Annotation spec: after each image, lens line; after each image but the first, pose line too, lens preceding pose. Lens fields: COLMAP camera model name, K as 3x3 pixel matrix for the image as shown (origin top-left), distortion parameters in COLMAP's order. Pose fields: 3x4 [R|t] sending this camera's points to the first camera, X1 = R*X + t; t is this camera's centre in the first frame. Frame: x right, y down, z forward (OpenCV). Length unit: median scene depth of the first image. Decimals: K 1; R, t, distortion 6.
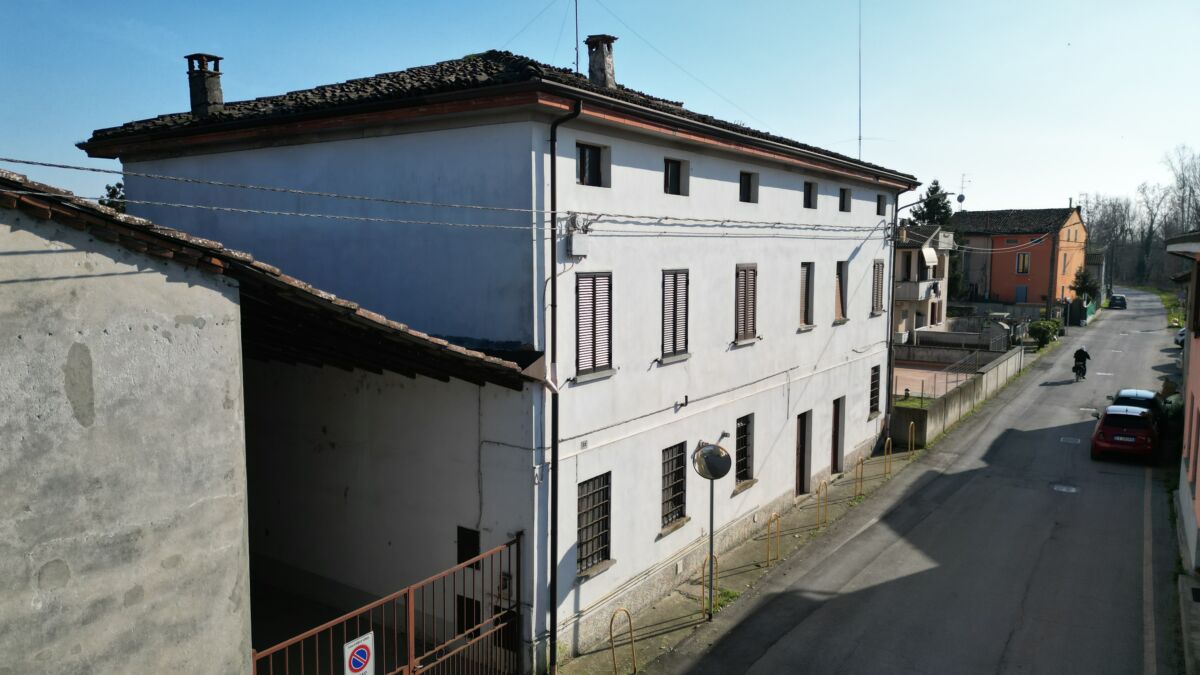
lens RADIAL K [[839.9, 0, 603.7], [0, 839.9, 338.1], [0, 0, 1]] dist [0.089617, -0.095317]
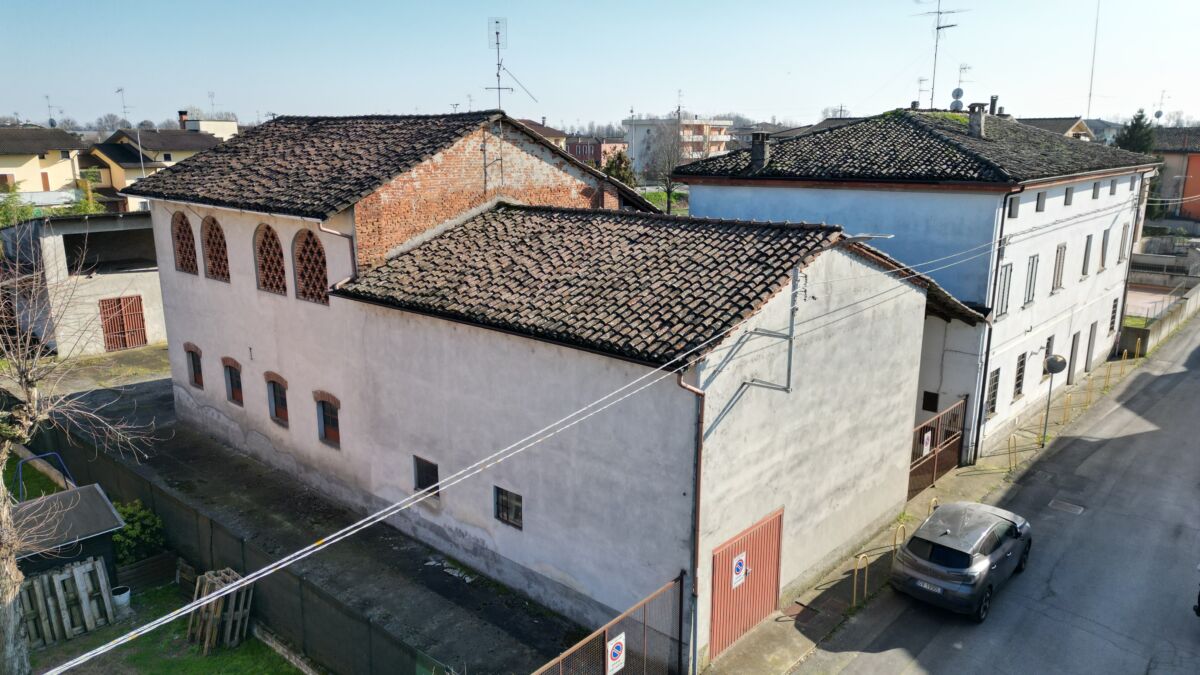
lens RADIAL K [[839.9, 0, 603.7], [0, 839.9, 338.1], [0, 0, 1]] dist [0.089617, -0.095317]
pose [[0.989676, 0.033459, -0.139364, -0.410730], [-0.014937, 0.991152, 0.131885, -0.097896], [0.142544, -0.128442, 0.981419, -0.673604]]
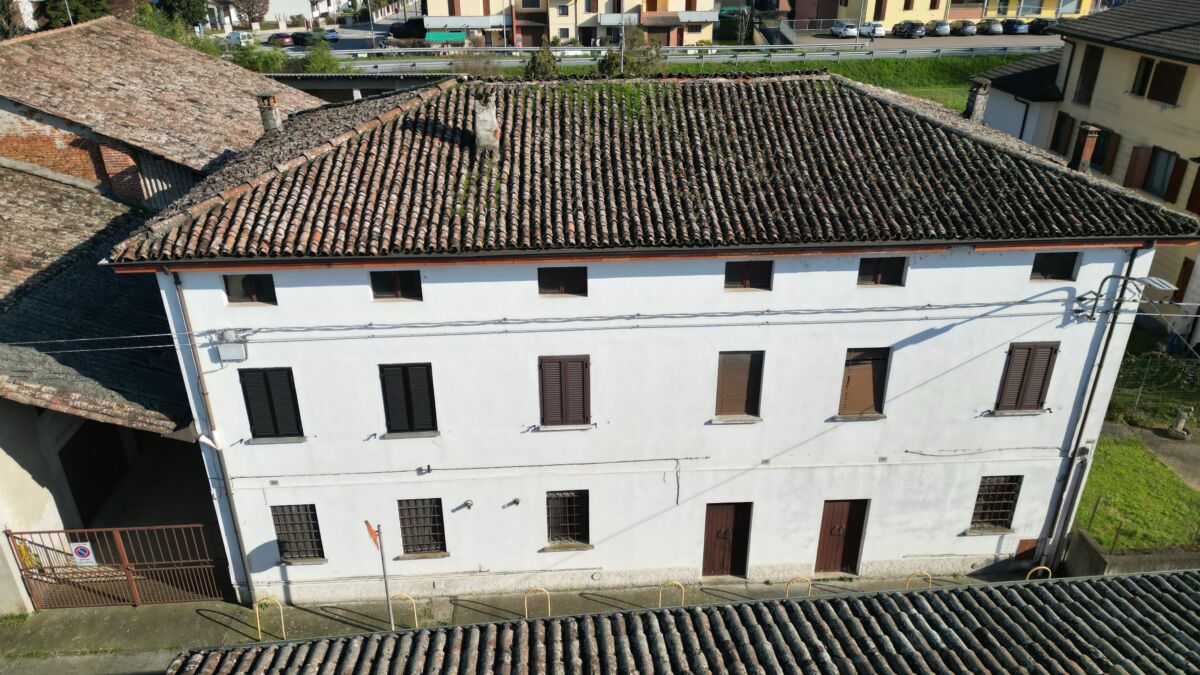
lens RADIAL K [[839.9, 0, 603.7], [0, 839.9, 338.1], [0, 0, 1]] dist [0.089617, -0.095317]
pose [[0.607214, 0.350041, -0.713276, 0.752052], [-0.080502, 0.920208, 0.383062, -0.410733], [0.790450, -0.175180, 0.586942, 0.425729]]
